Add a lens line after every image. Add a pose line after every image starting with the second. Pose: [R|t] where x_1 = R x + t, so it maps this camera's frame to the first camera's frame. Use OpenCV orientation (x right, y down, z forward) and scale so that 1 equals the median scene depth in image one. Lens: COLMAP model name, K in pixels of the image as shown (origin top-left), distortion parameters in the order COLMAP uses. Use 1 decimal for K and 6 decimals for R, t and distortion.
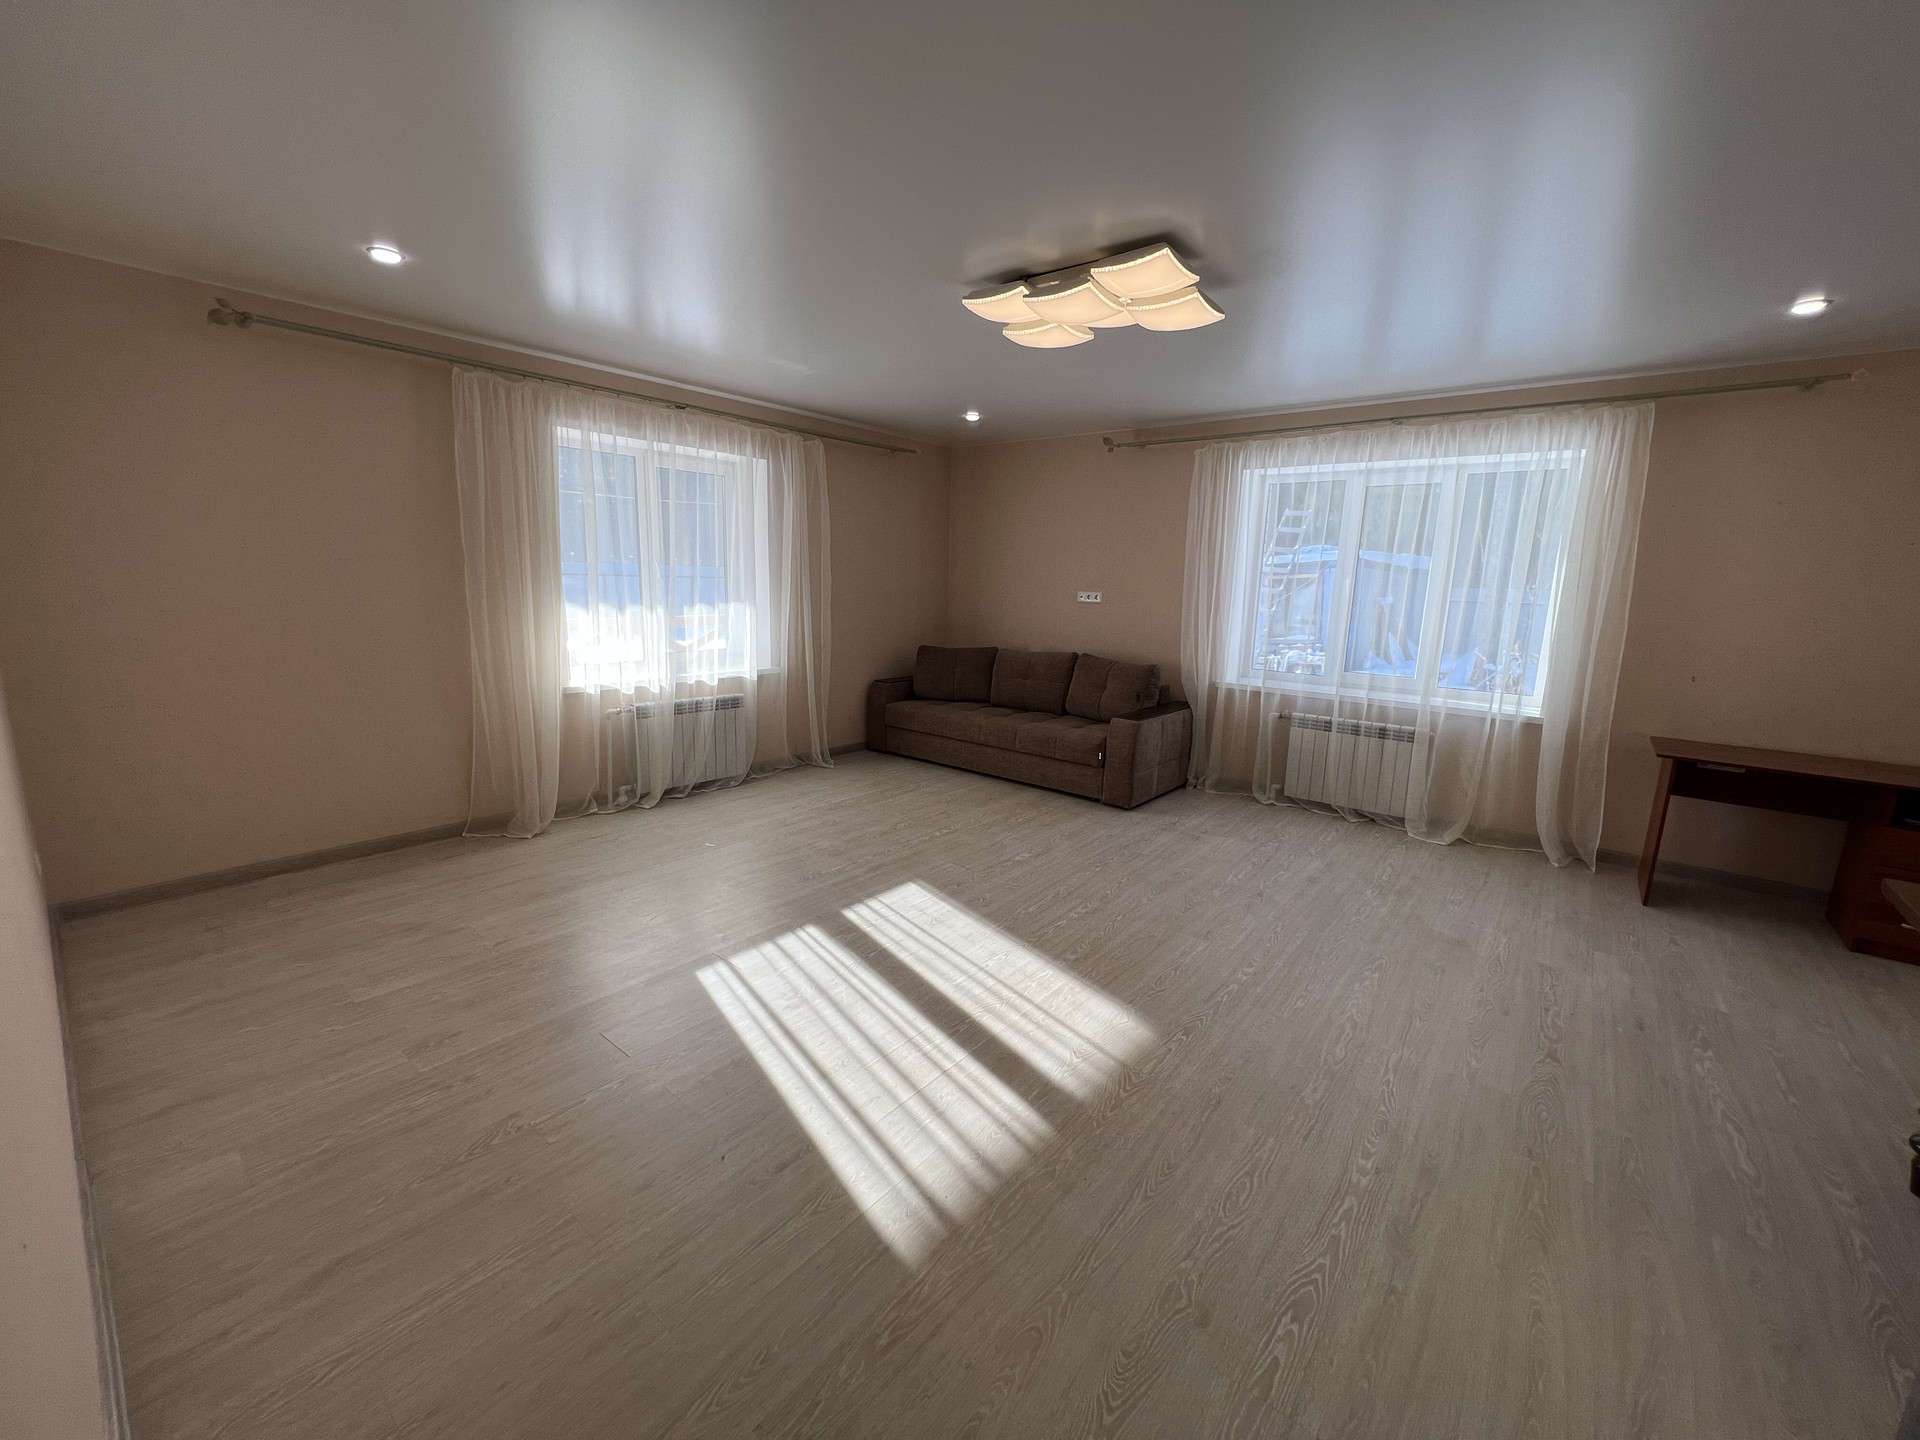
lens RADIAL K [[765.8, 0, 958.6], [0, 765.8, 721.4], [0, 0, 1]] dist [-0.000948, 0.000304]
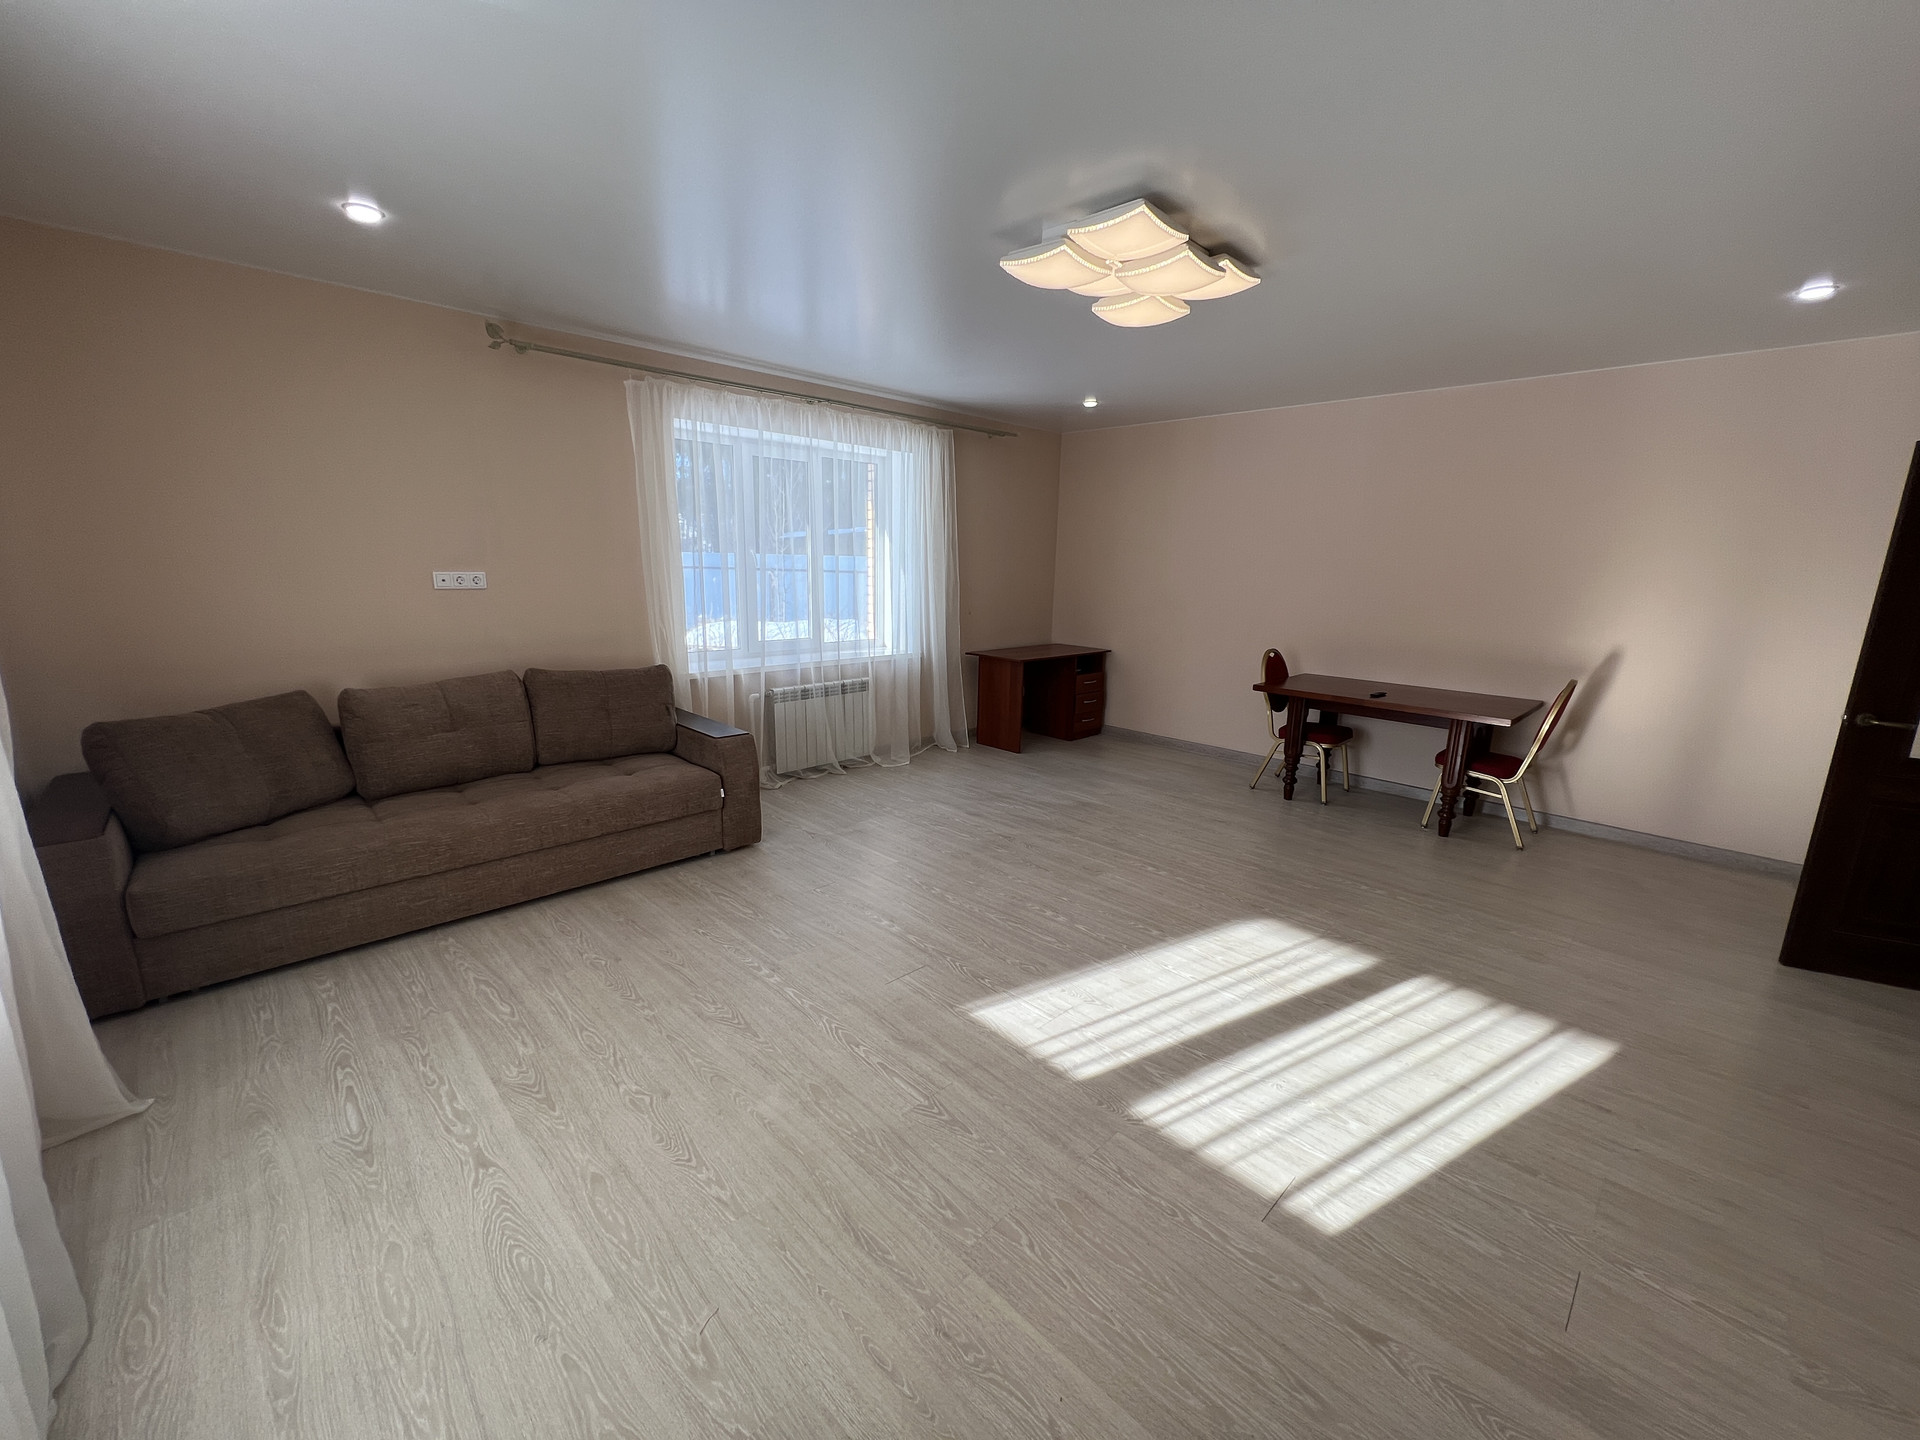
lens RADIAL K [[765.8, 0, 958.6], [0, 765.8, 721.4], [0, 0, 1]] dist [-0.000948, 0.000304]
pose [[0.105025, -0.232269, 0.966965, -0.765813], [0.167878, 0.962528, 0.212970, -0.219026], [-0.980197, 0.139965, 0.140083, 1.007859]]
